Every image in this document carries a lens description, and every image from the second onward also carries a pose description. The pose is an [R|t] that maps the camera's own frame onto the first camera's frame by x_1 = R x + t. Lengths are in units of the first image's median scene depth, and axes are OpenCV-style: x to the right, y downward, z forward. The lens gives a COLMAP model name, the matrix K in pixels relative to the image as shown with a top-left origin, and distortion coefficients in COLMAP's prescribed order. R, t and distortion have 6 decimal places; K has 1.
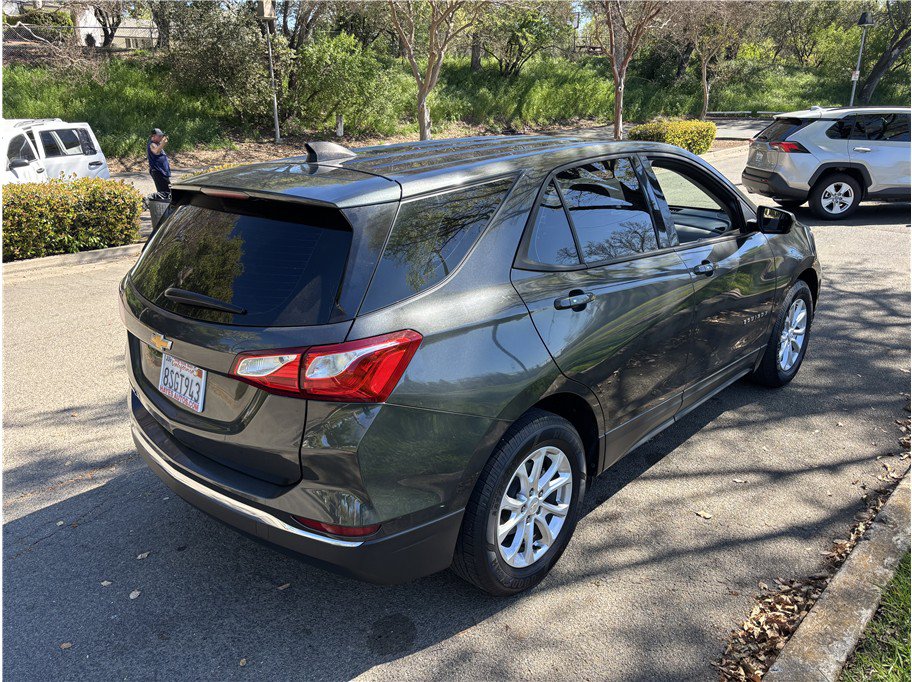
lens RADIAL K [[695.5, 0, 439.5], [0, 695.5, 347.8], [0, 0, 1]] dist [0.039244, -0.042653]
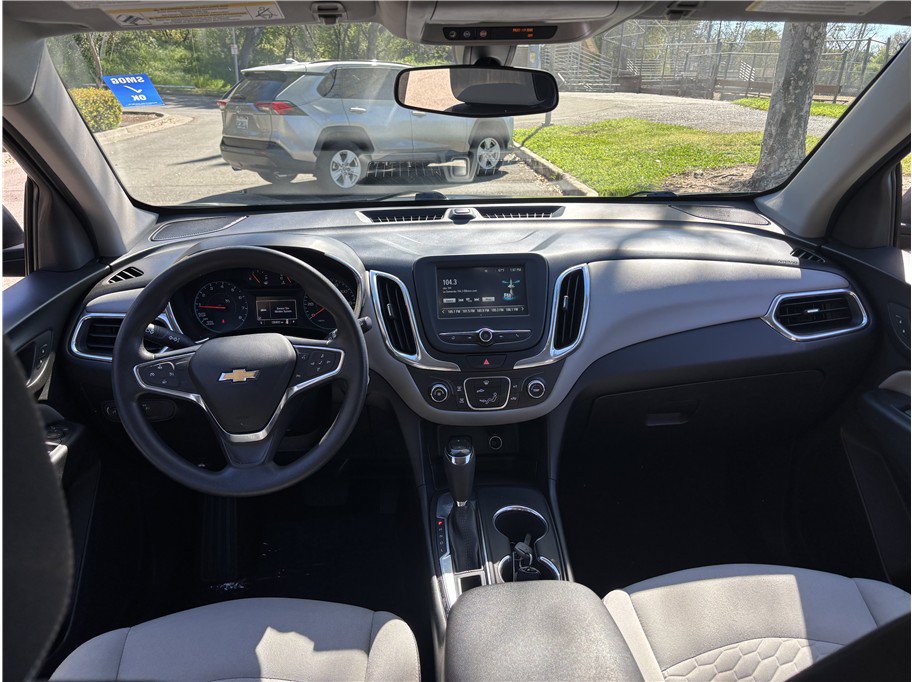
lens RADIAL K [[695.5, 0, 454.9], [0, 695.5, 342.0], [0, 0, 1]] dist [0.039244, -0.042653]
pose [[0.672437, -0.239234, 0.700426, 0.014439], [0.227076, 0.967368, 0.112408, -0.067500], [-0.704461, 0.083463, 0.704818, 0.293410]]
